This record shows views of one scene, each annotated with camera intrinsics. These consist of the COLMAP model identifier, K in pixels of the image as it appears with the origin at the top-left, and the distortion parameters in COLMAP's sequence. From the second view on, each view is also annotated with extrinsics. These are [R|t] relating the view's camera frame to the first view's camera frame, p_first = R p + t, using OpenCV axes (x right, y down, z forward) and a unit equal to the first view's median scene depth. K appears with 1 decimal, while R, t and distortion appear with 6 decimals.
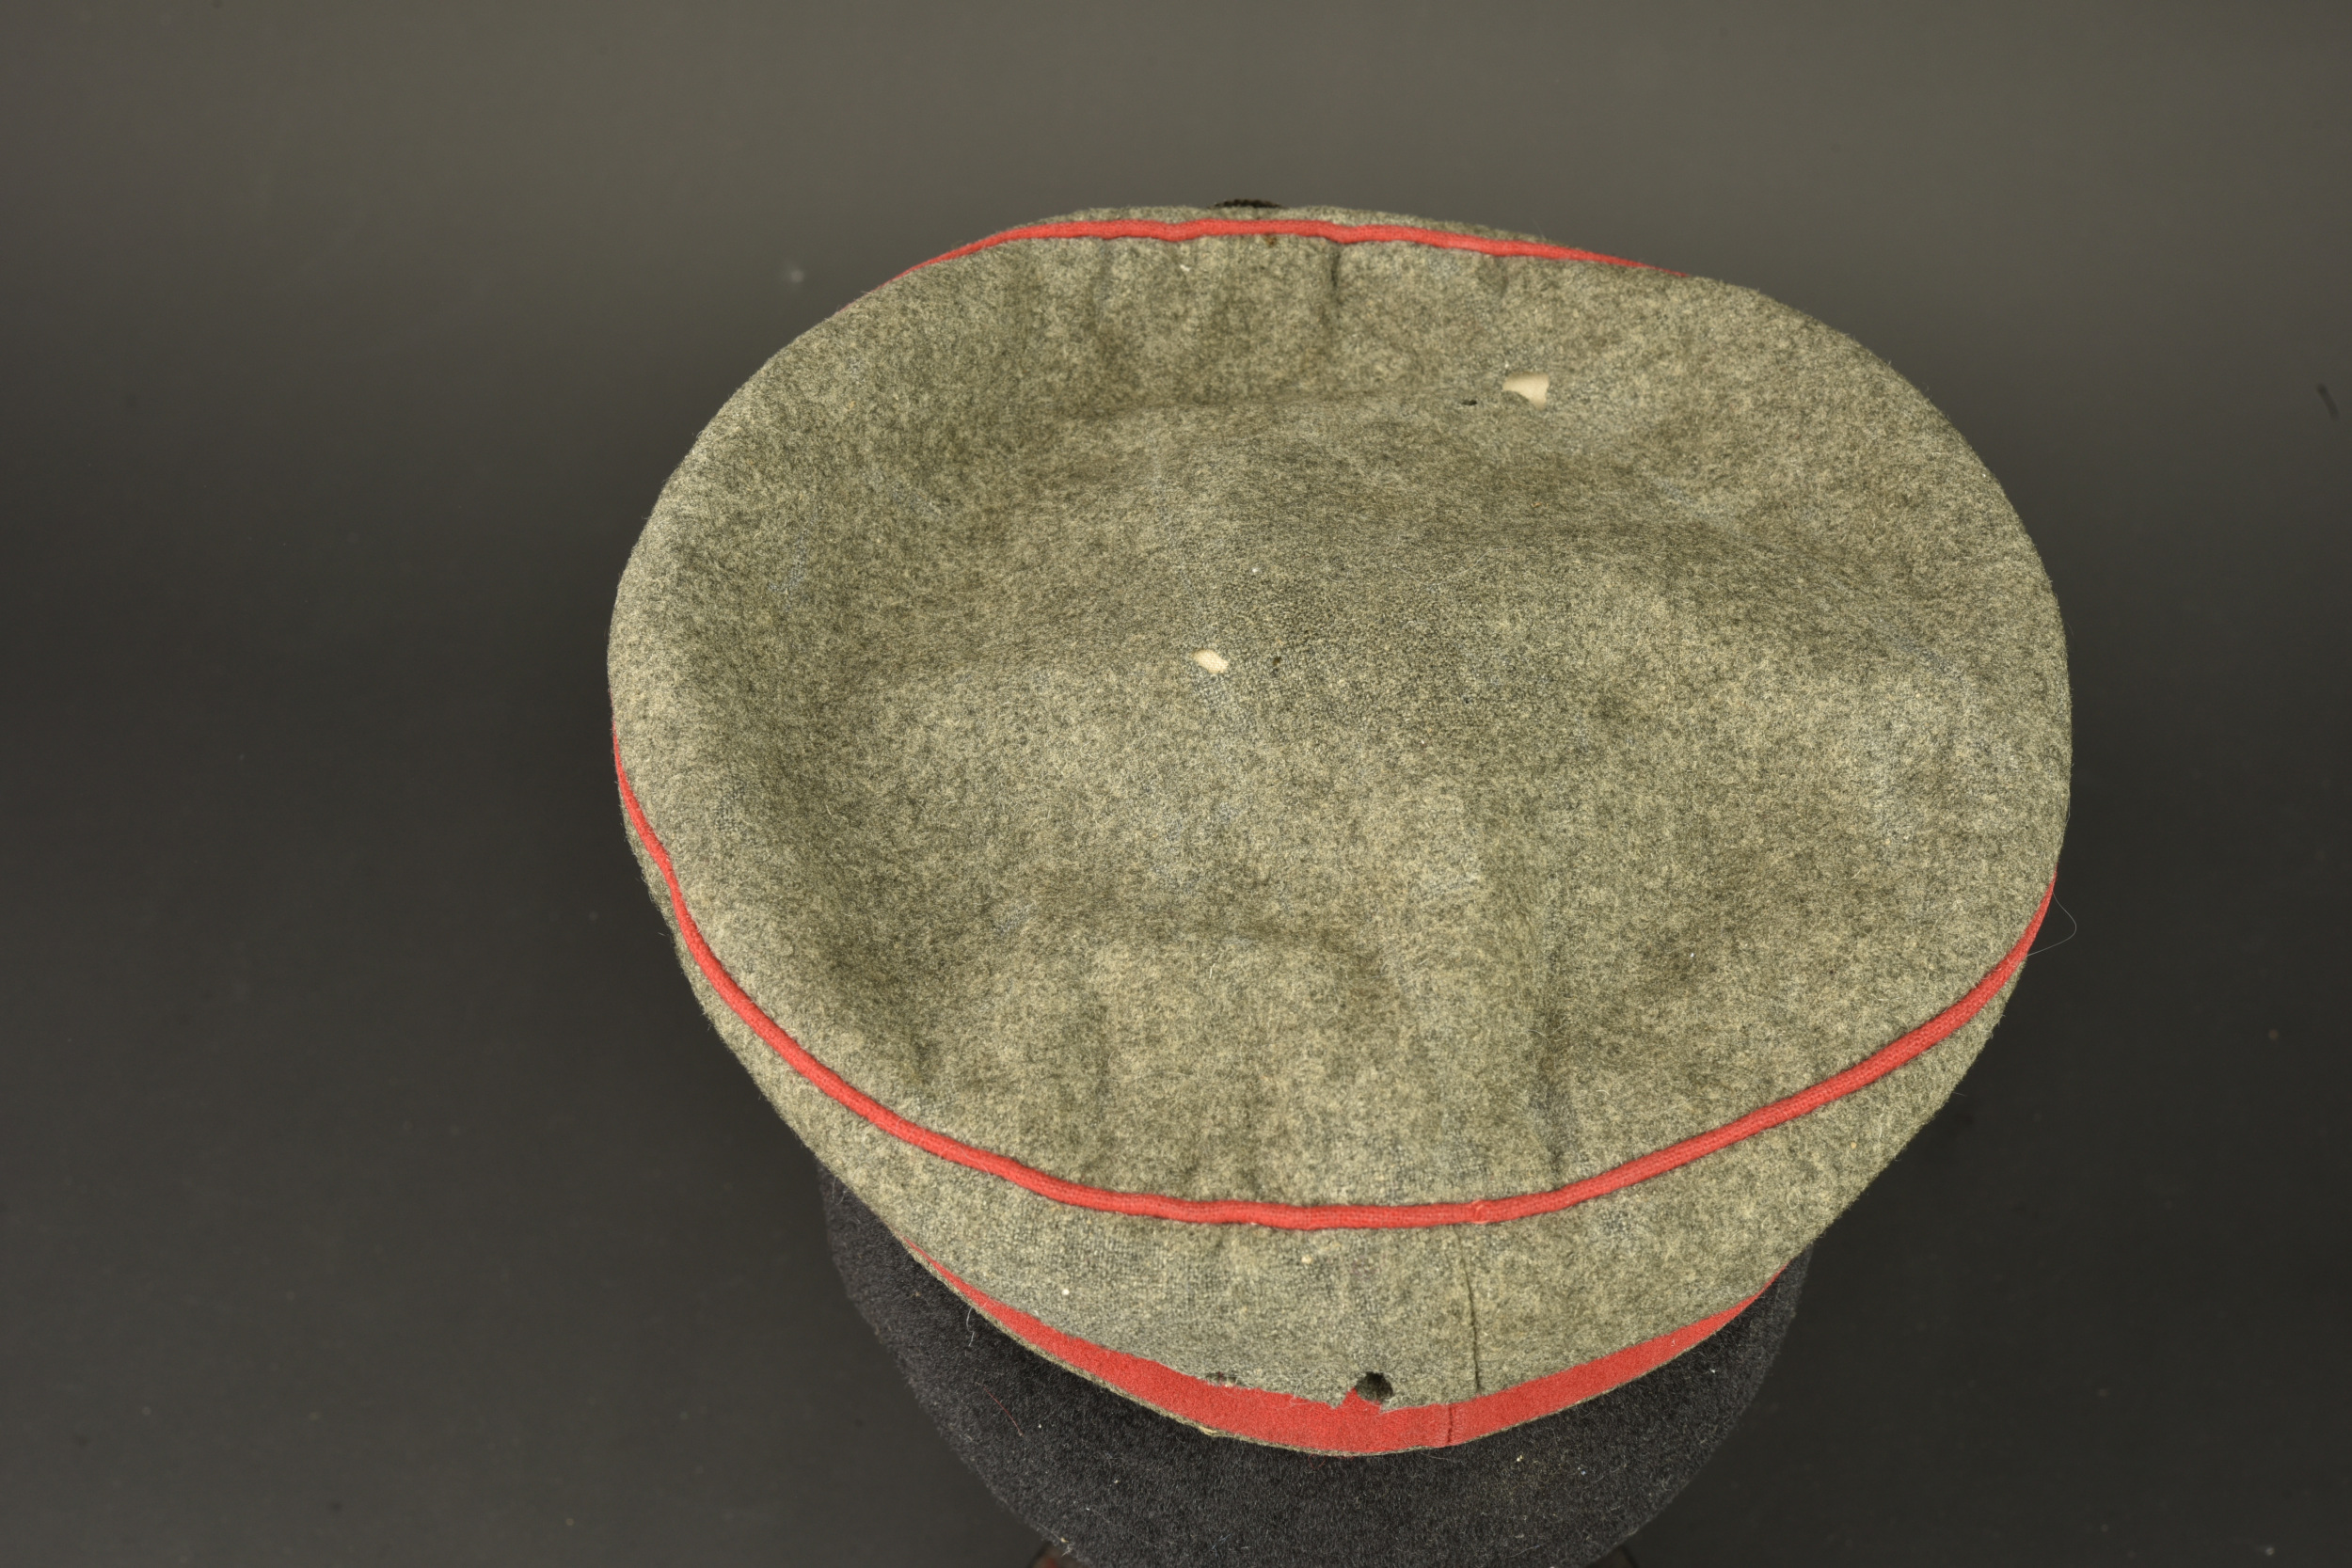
lens RADIAL K [[4072.1, 0, 1176.0], [0, 4072.1, 784.0], [0, 0, 1]] dist [0.134792, -2.579093]
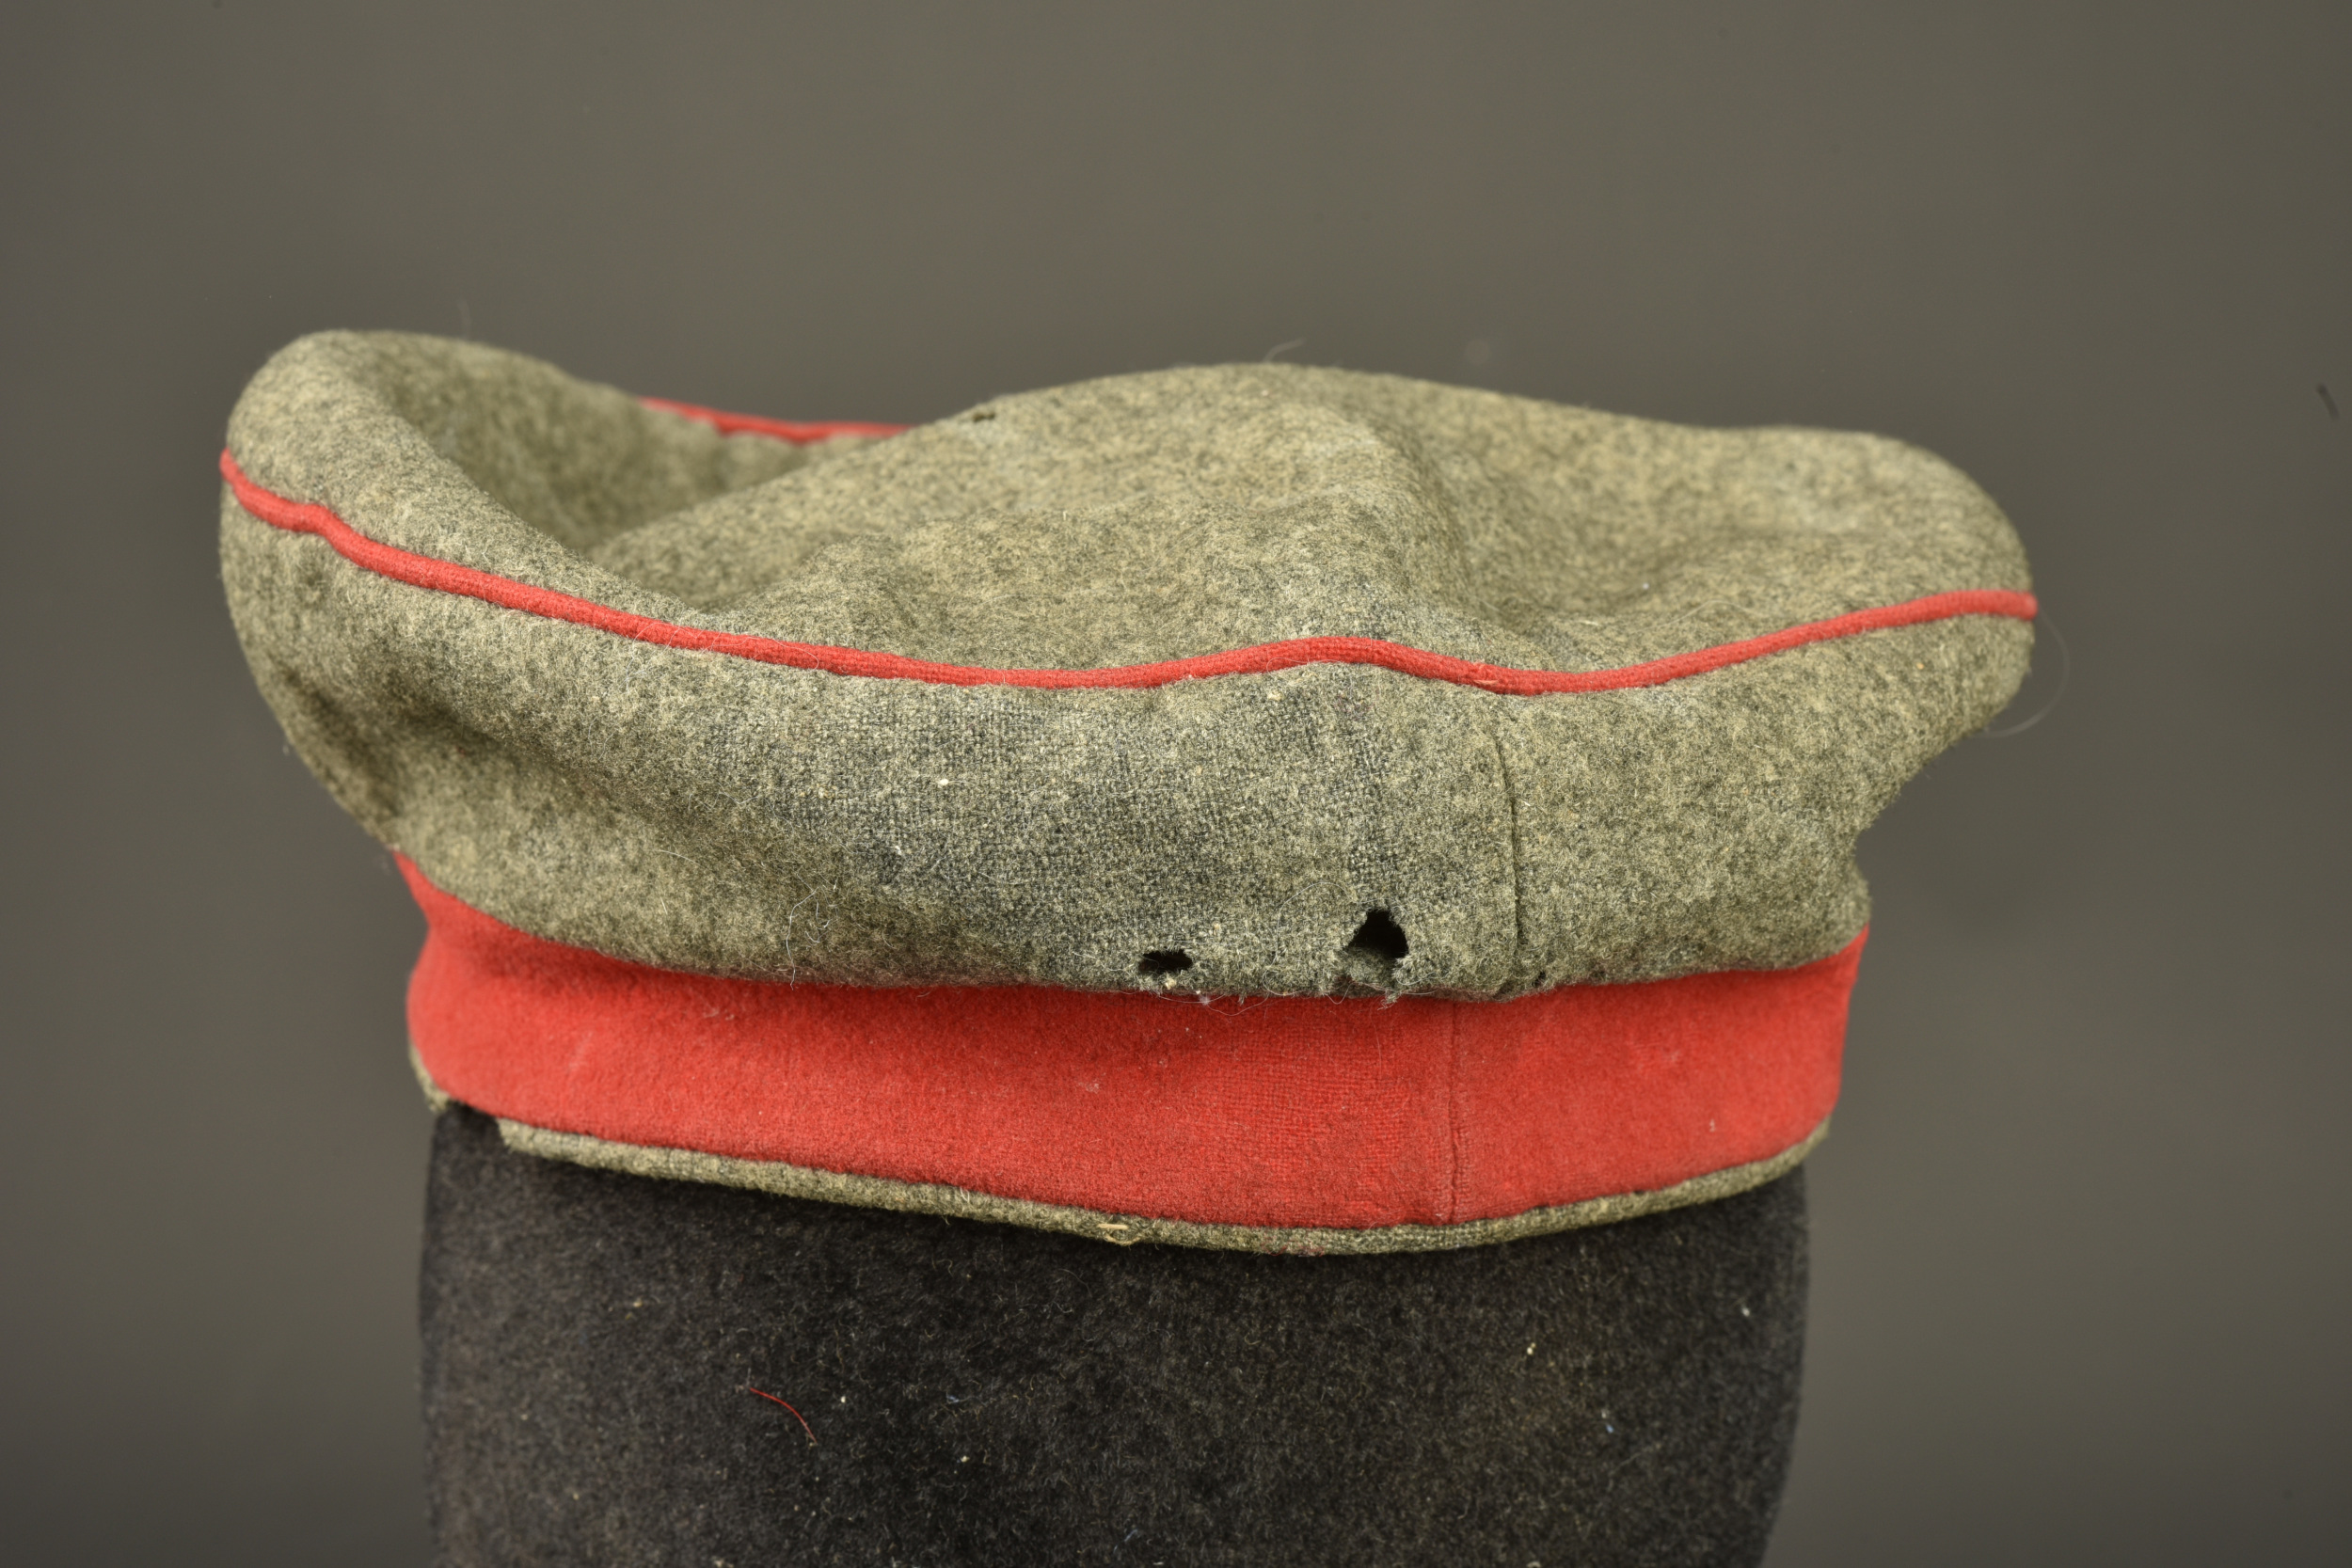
lens RADIAL K [[4072.1, 0, 1176.0], [0, 4072.1, 784.0], [0, 0, 1]] dist [0.134792, -2.579093]
pose [[0.975640, -0.043887, 0.214945, -0.138512], [0.160089, 0.812335, -0.560788, 0.523225], [-0.149996, 0.581538, 0.799572, 0.429126]]
